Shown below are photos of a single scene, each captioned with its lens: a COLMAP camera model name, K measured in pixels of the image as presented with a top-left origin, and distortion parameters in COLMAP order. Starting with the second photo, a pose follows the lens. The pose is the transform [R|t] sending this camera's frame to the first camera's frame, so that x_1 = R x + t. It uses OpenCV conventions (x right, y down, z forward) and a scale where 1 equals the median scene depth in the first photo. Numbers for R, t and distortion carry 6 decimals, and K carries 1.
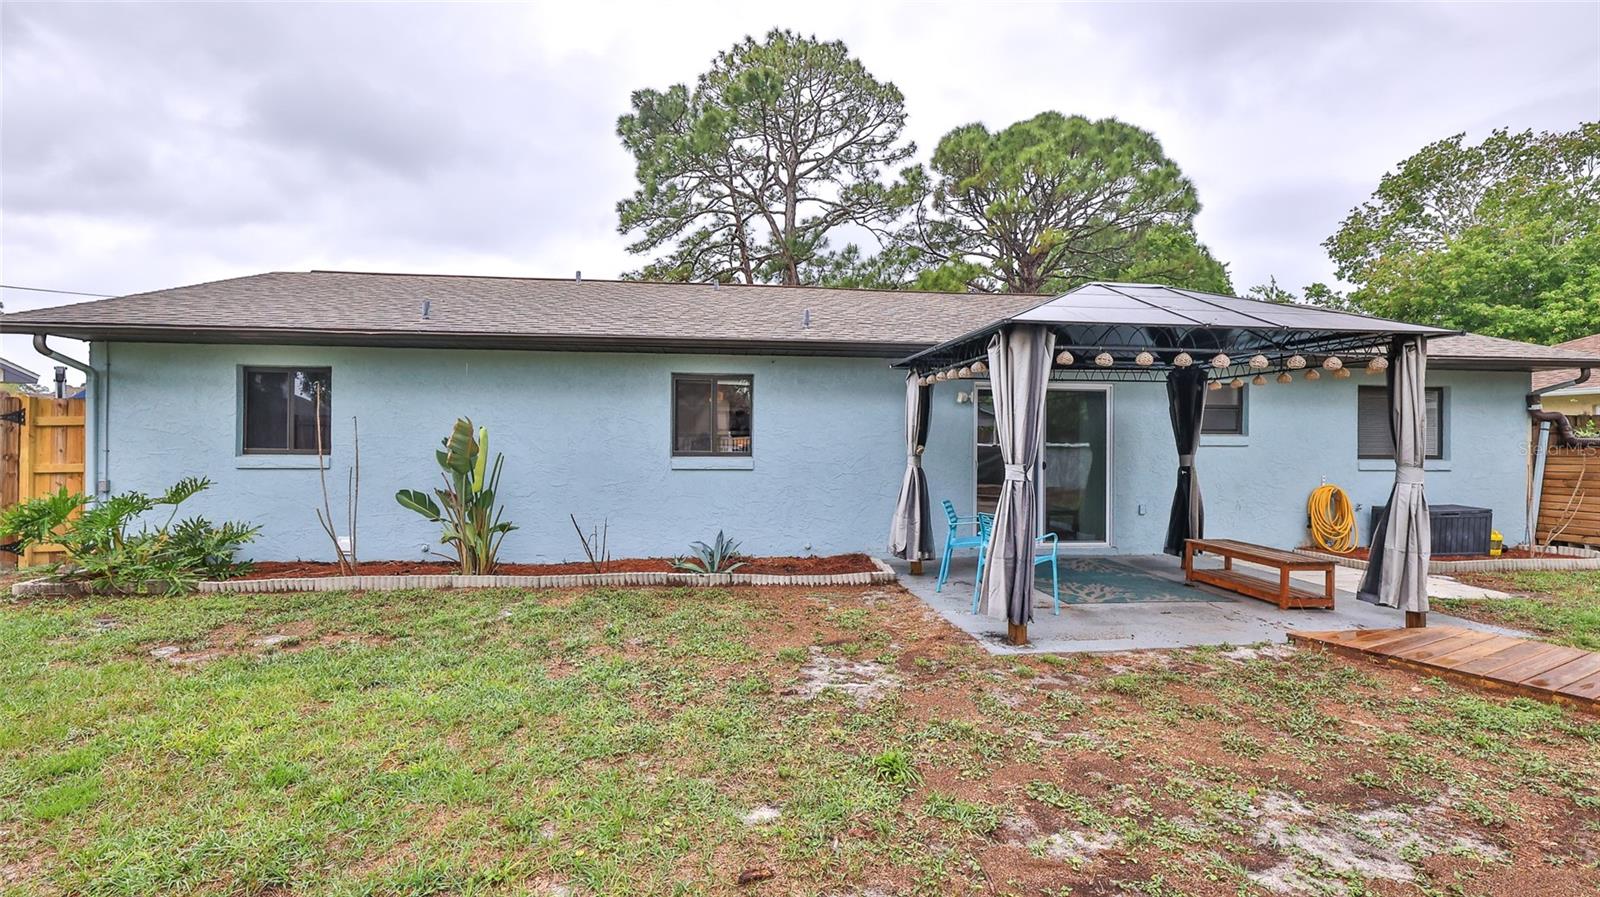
lens RADIAL K [[720.6, 0, 800.8], [0, 720.6, 420.7], [0, 0, 1]] dist [-0.000462, -0.000015]
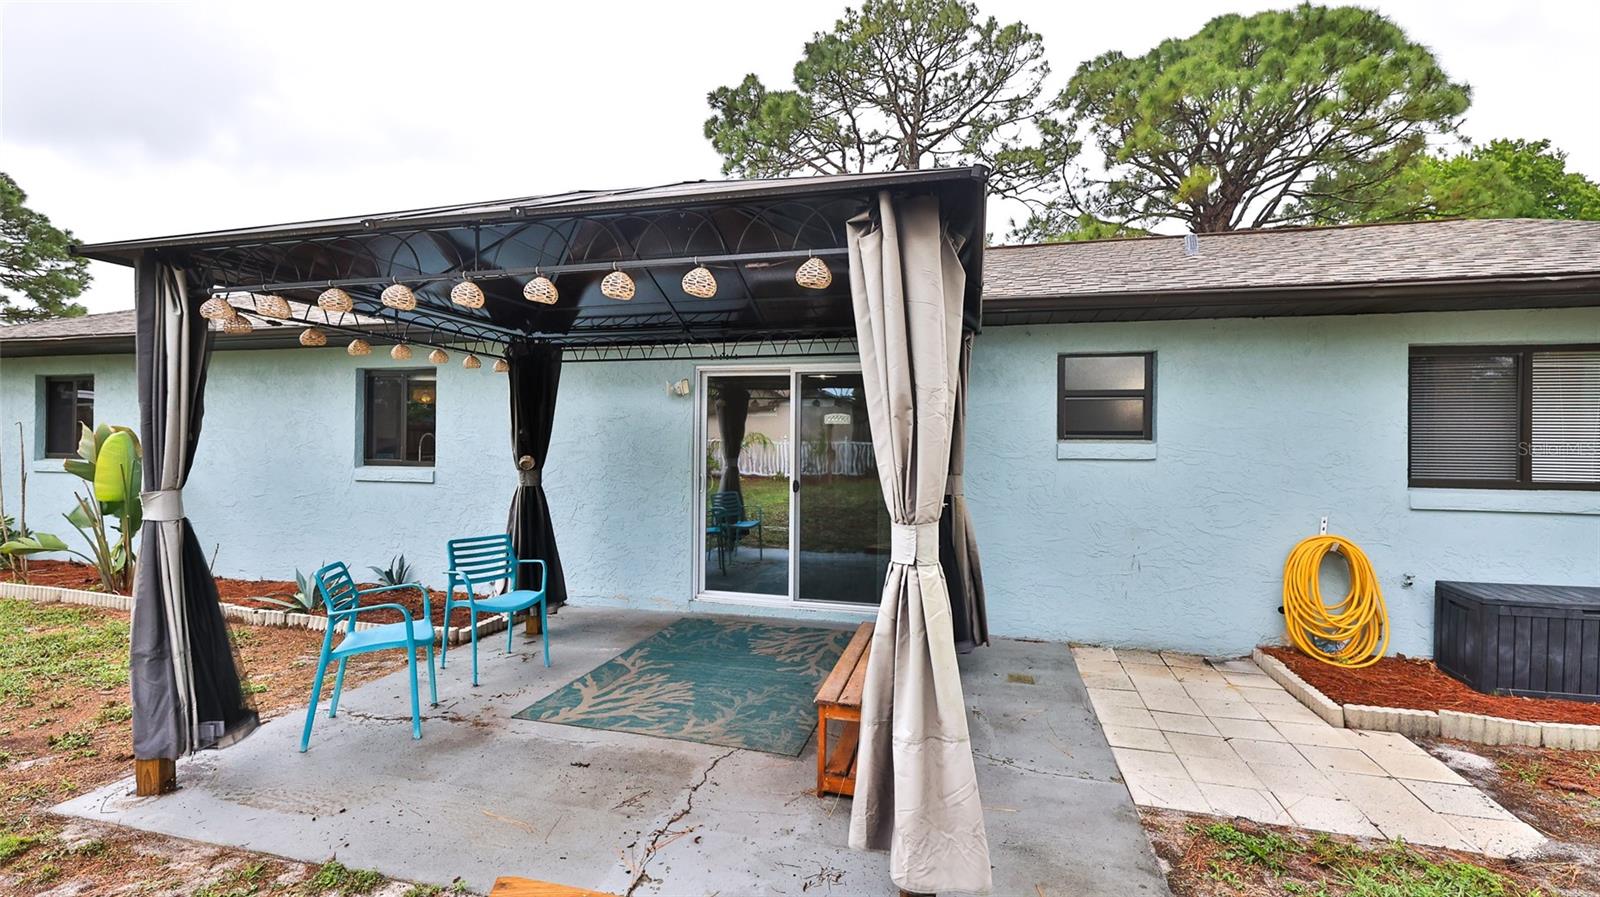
lens RADIAL K [[712.0, 0, 791.6], [0, 712.0, 443.2], [0, 0, 1]] dist [0.000984, 0.000030]
pose [[0.922217, -0.001917, -0.386668, 0.585214], [0.003786, 0.999985, 0.004072, 0.019925], [0.386654, -0.005220, 0.922210, 0.399590]]
